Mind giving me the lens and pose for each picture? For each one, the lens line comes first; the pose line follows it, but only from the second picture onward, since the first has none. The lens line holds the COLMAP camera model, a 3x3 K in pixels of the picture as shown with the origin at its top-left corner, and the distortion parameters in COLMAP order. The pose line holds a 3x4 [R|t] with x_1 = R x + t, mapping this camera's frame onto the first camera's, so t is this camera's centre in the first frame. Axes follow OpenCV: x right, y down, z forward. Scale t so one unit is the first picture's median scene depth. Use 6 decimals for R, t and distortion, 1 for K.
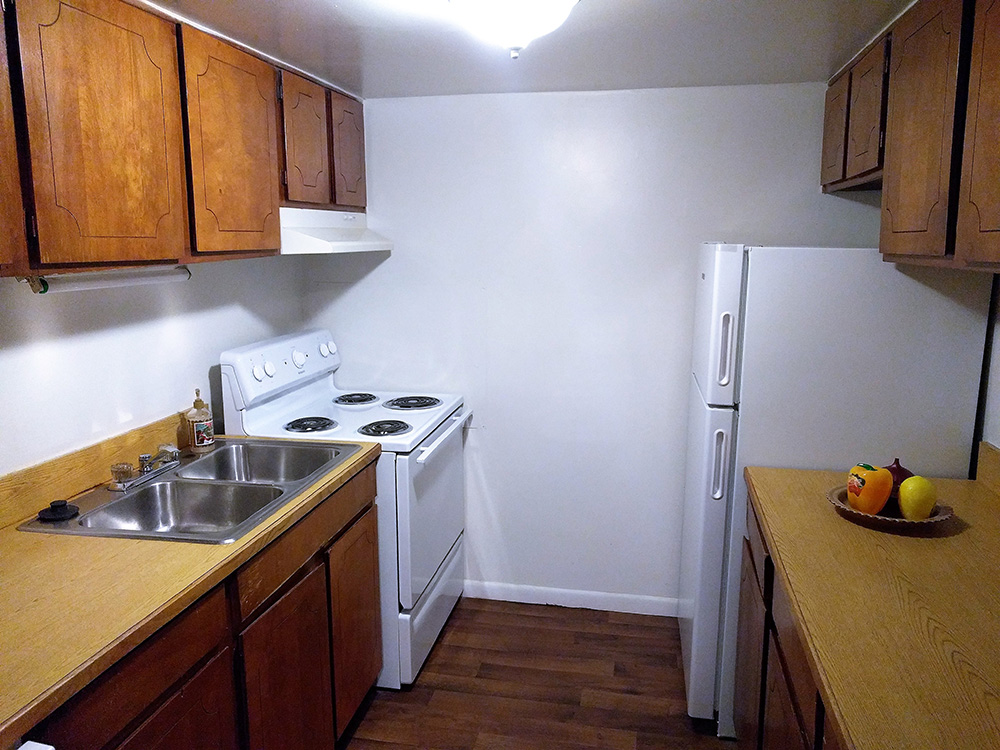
lens RADIAL K [[758.6, 0, 502.4], [0, 758.6, 372.4], [0, 0, 1]] dist [0.037058, 0.001157]
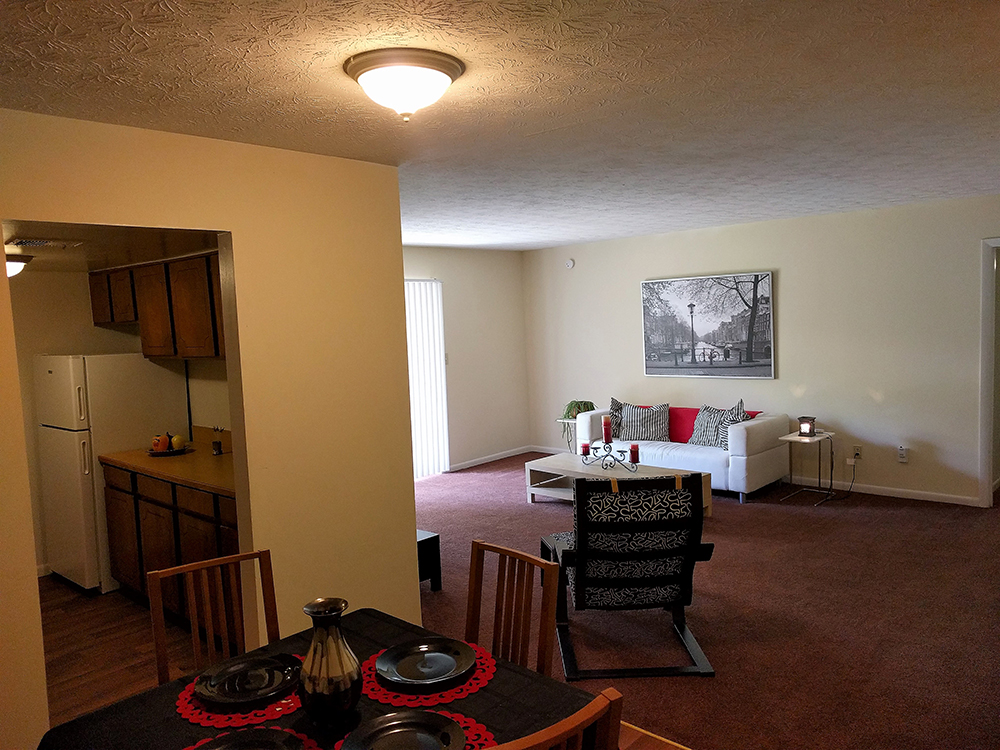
lens RADIAL K [[758.6, 0, 501.3], [0, 758.6, 374.5], [0, 0, 1]] dist [0.037058, 0.001157]
pose [[0.536839, -0.092838, 0.838562, -0.904804], [0.191000, 0.981496, -0.013614, 0.150726], [-0.821780, 0.167474, 0.544637, -1.207983]]
